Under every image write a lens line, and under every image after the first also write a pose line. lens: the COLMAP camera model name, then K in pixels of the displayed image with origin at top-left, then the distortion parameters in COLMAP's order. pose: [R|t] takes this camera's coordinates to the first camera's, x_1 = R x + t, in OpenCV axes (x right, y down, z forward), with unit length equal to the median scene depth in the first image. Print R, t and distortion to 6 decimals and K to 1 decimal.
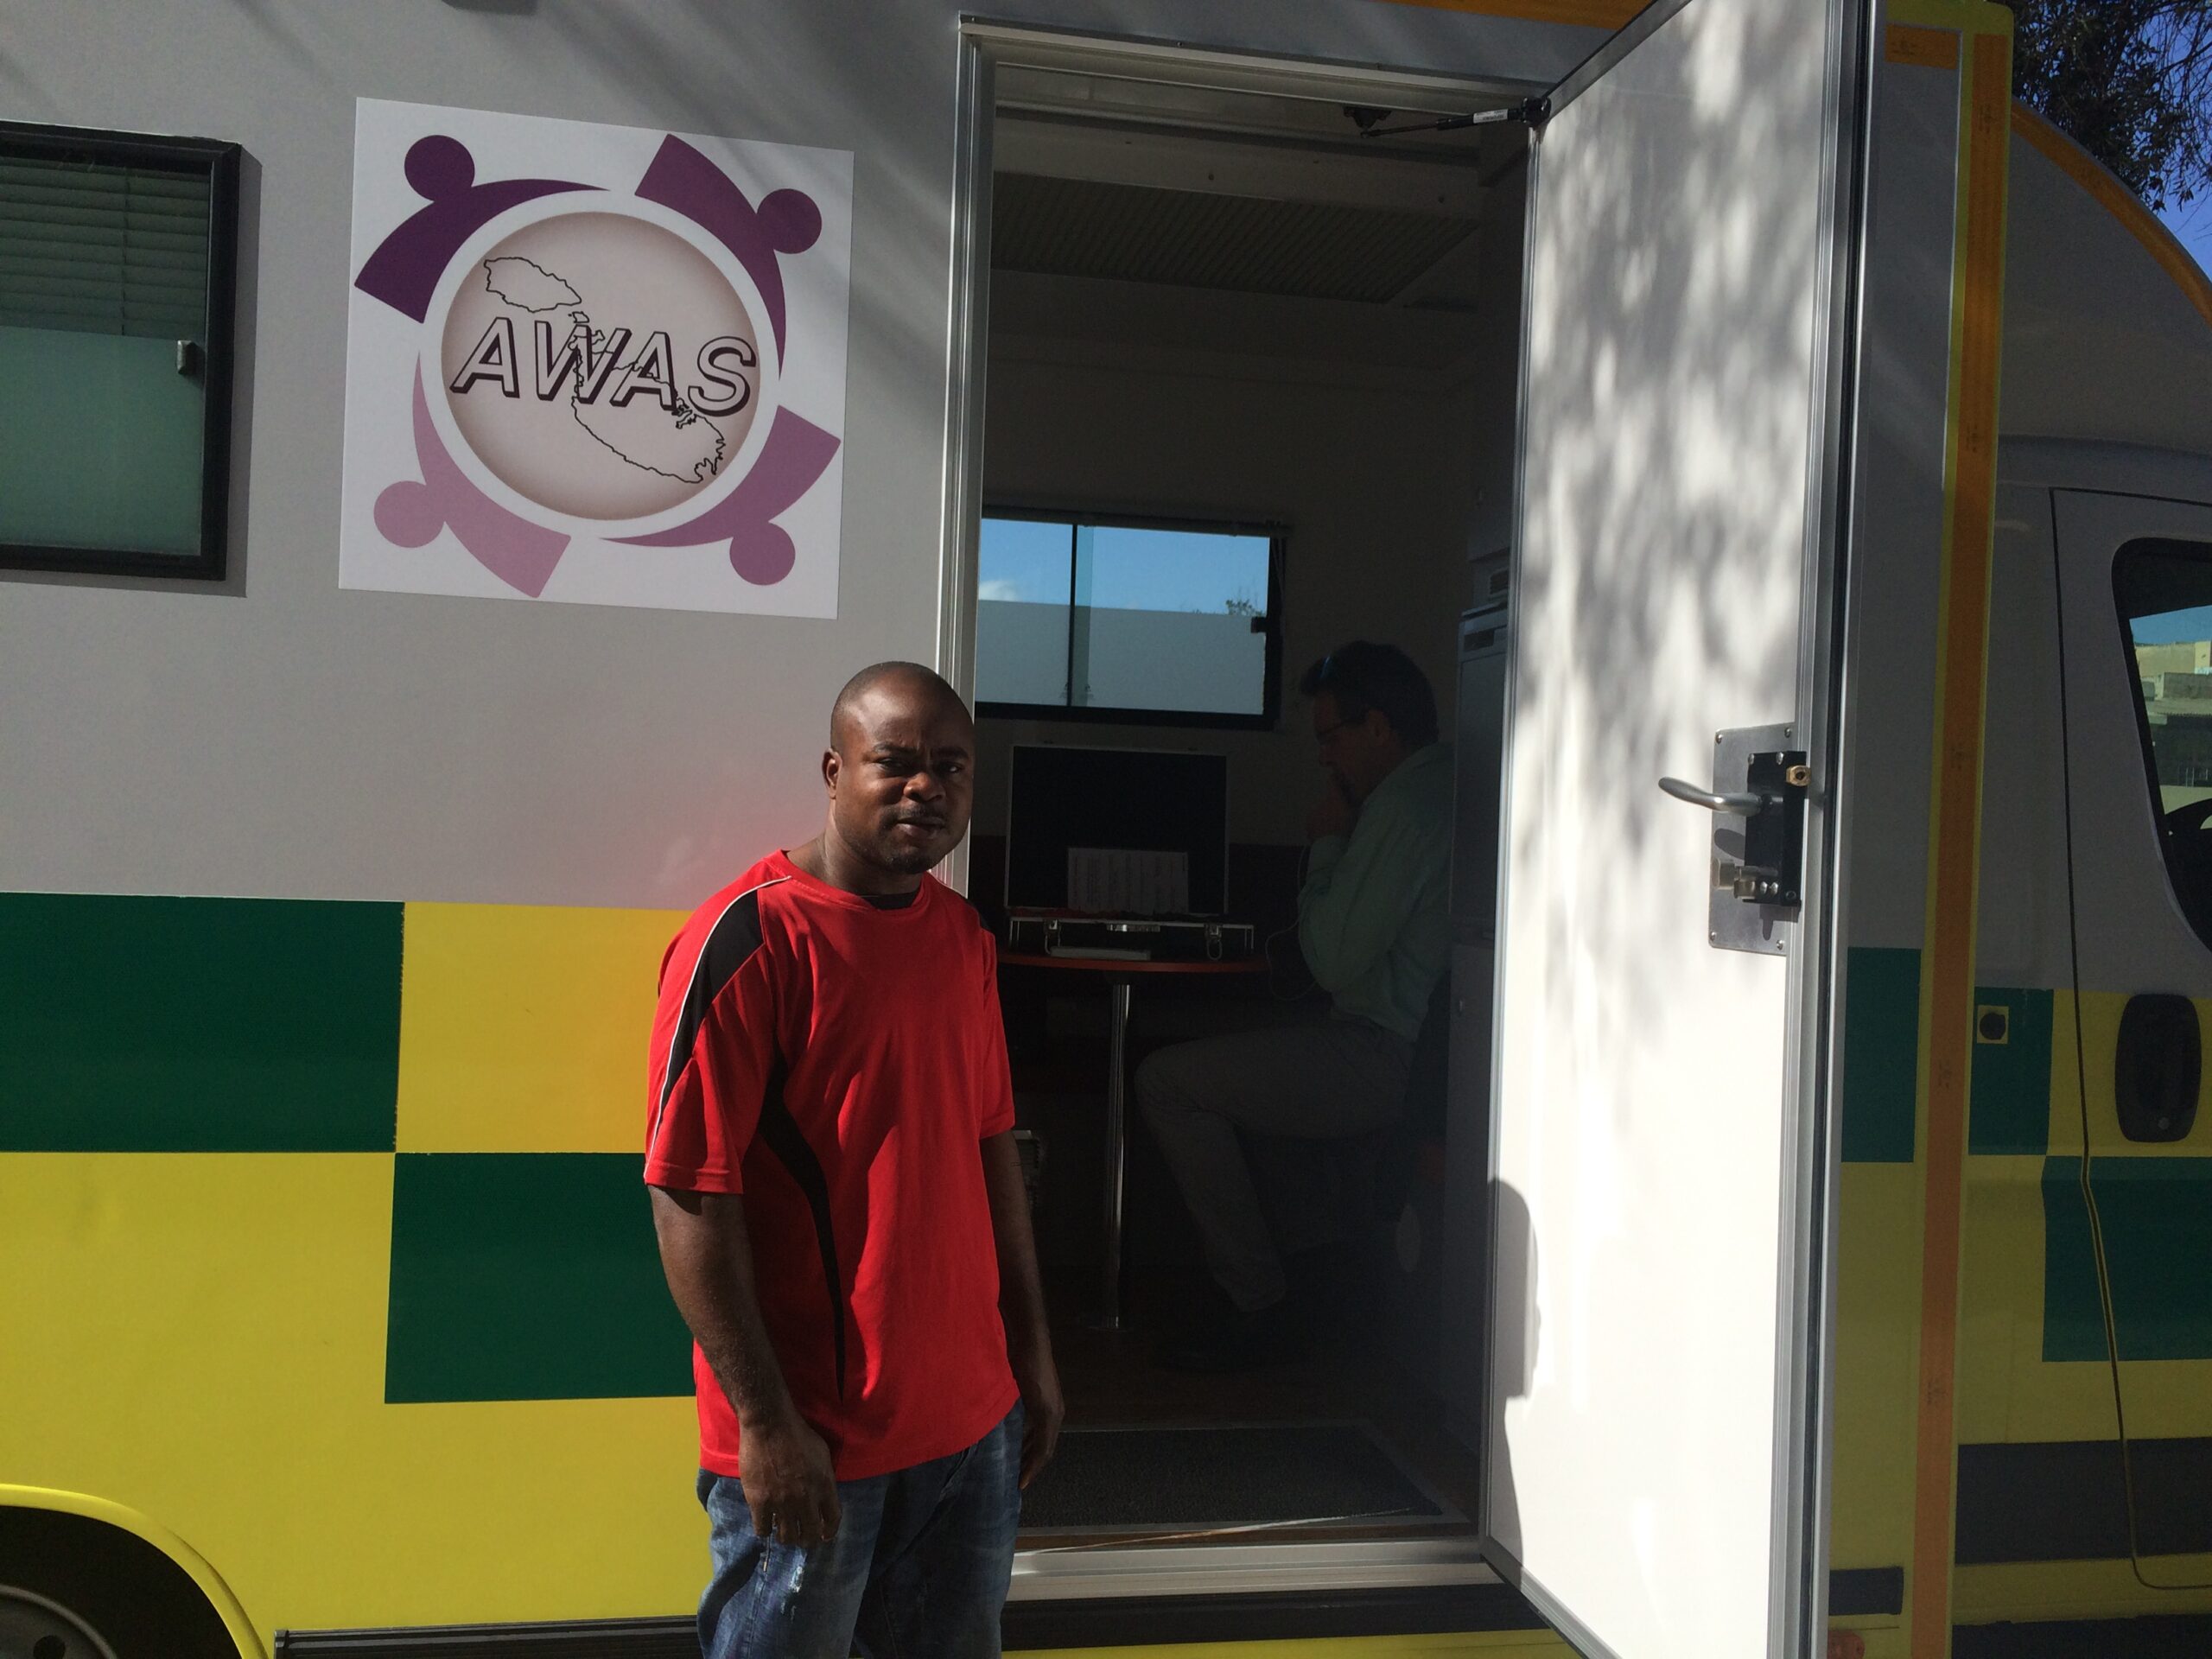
lens RADIAL K [[1867.9, 0, 1106.0], [0, 1867.9, 829.5], [0, 0, 1]] dist [0.076998, 0.003427]
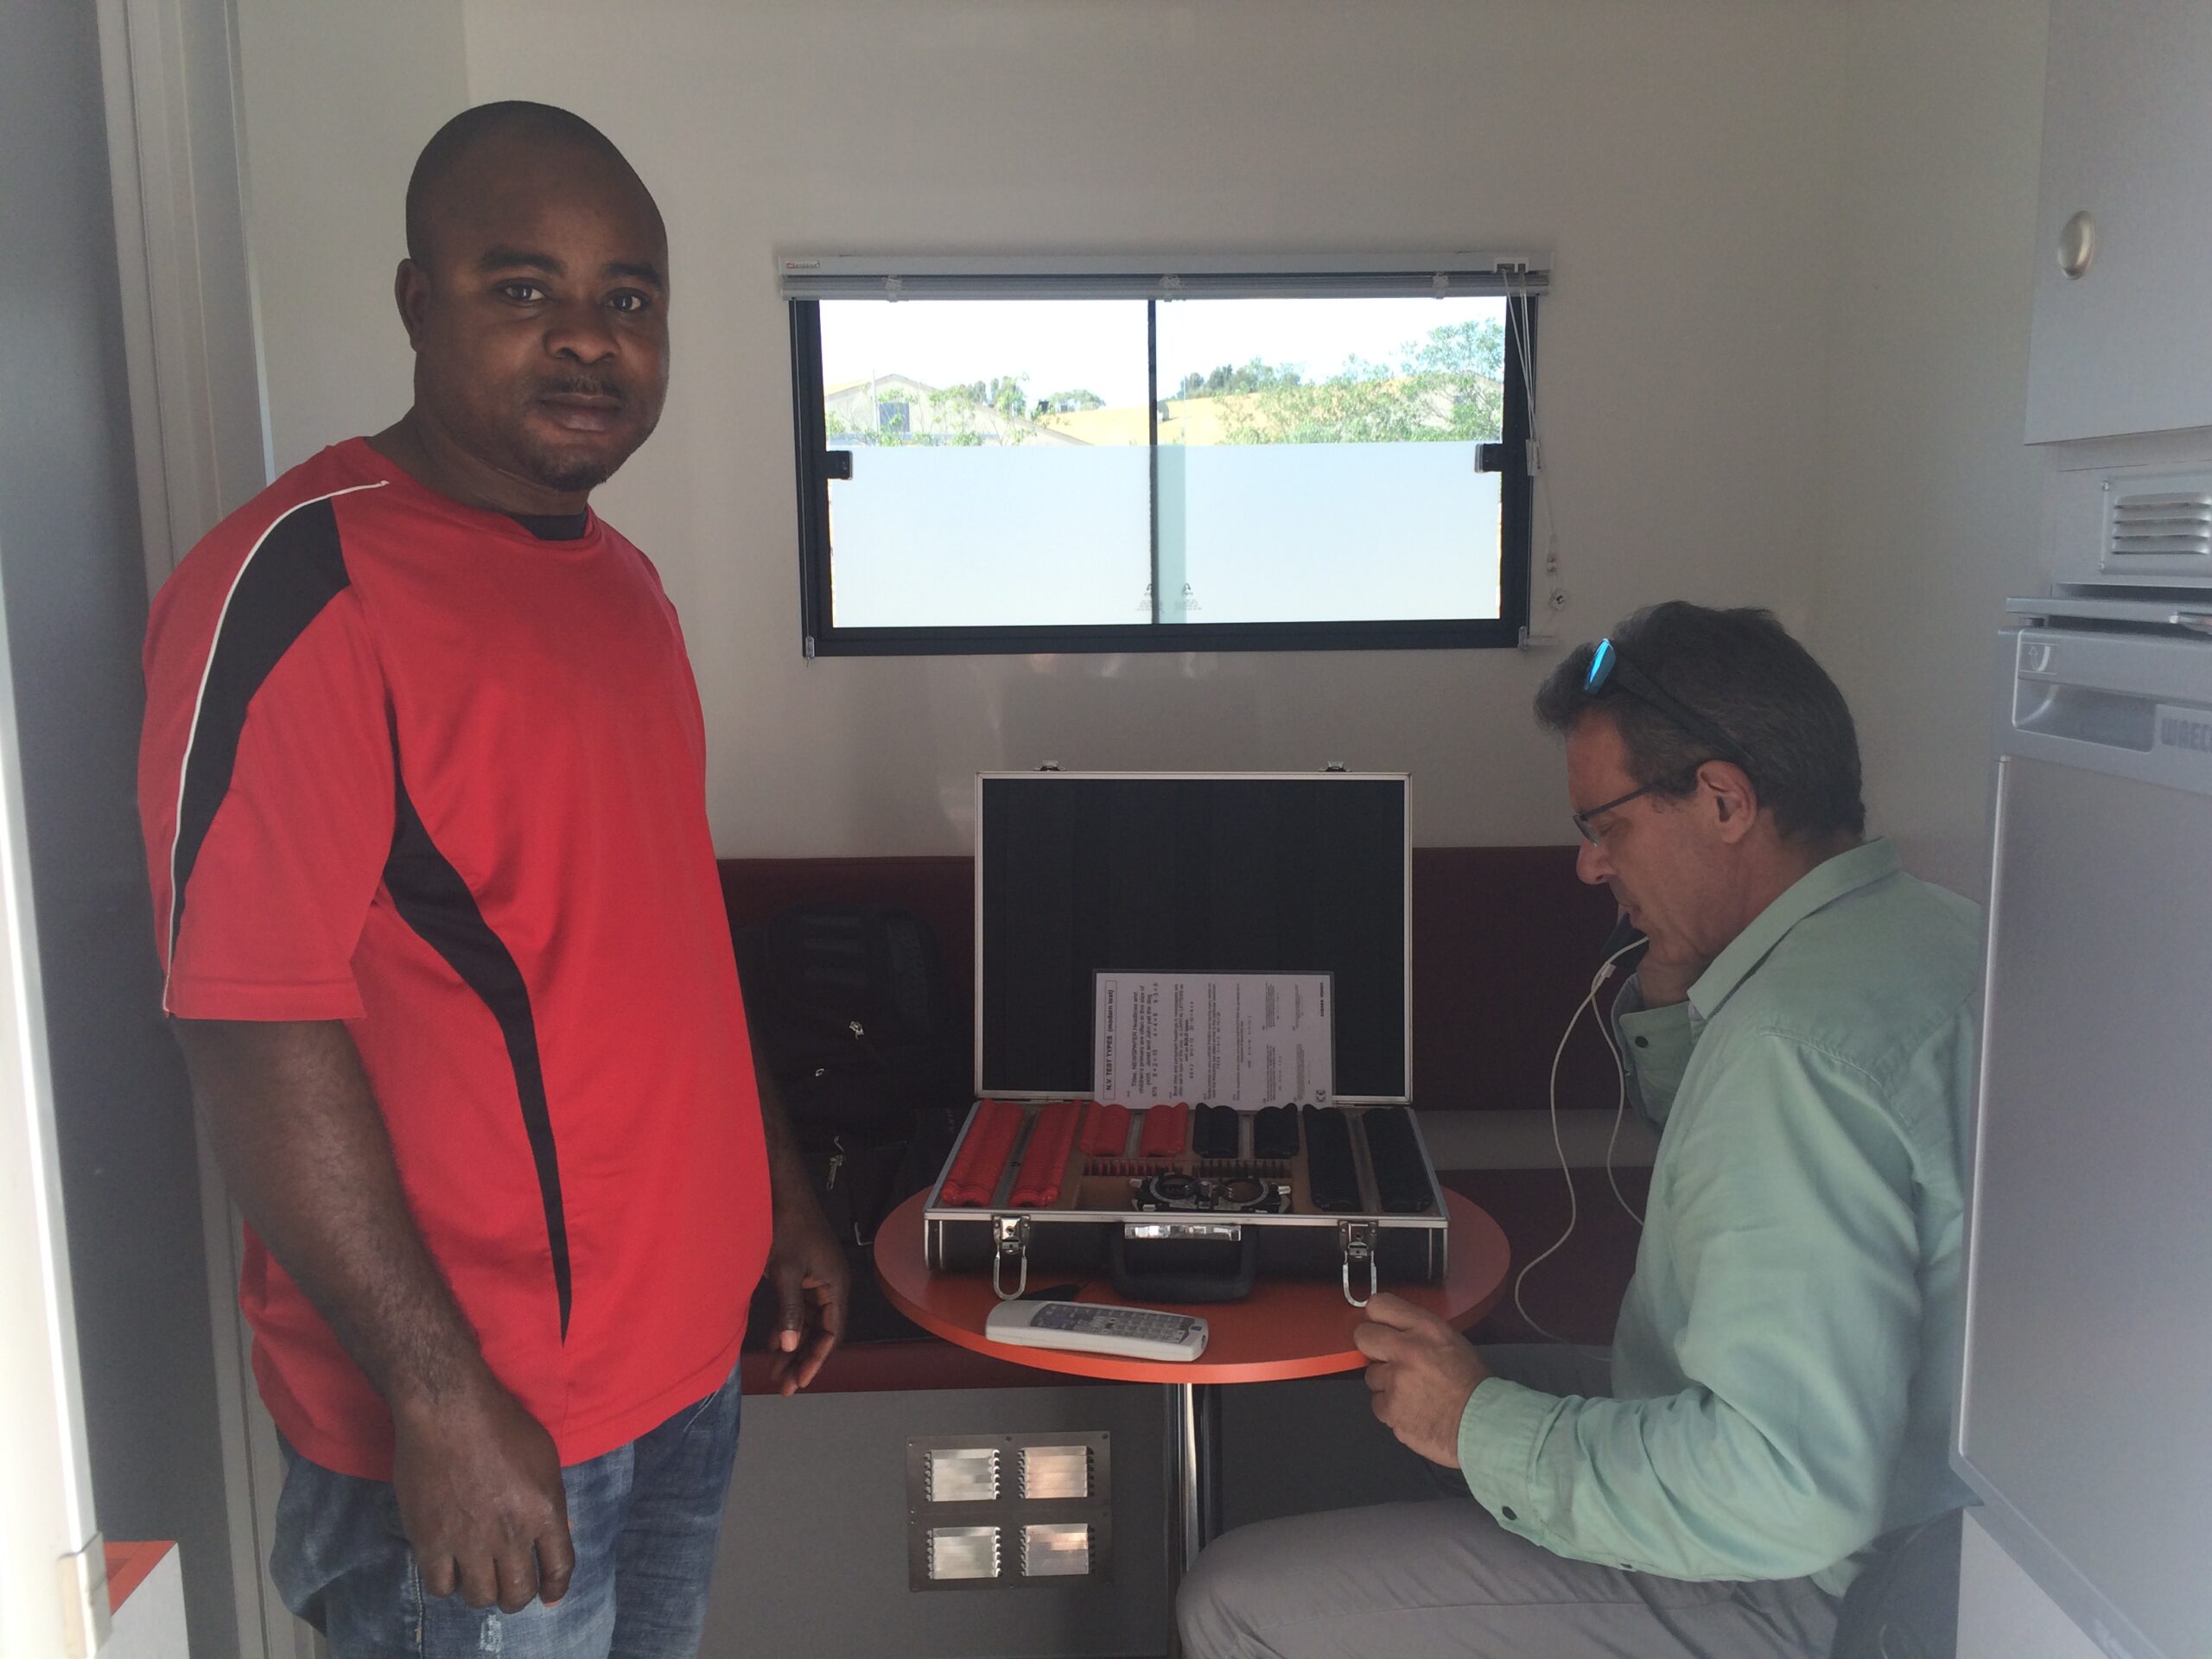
lens RADIAL K [[1867.9, 0, 1106.0], [0, 1867.9, 829.5], [0, 0, 1]] dist [0.076998, 0.003427]
pose [[0.986930, -0.027030, -0.158864, 0.055968], [0.050703, 0.987849, 0.146914, -0.089516], [0.152963, -0.153048, 0.976309, 0.422618]]
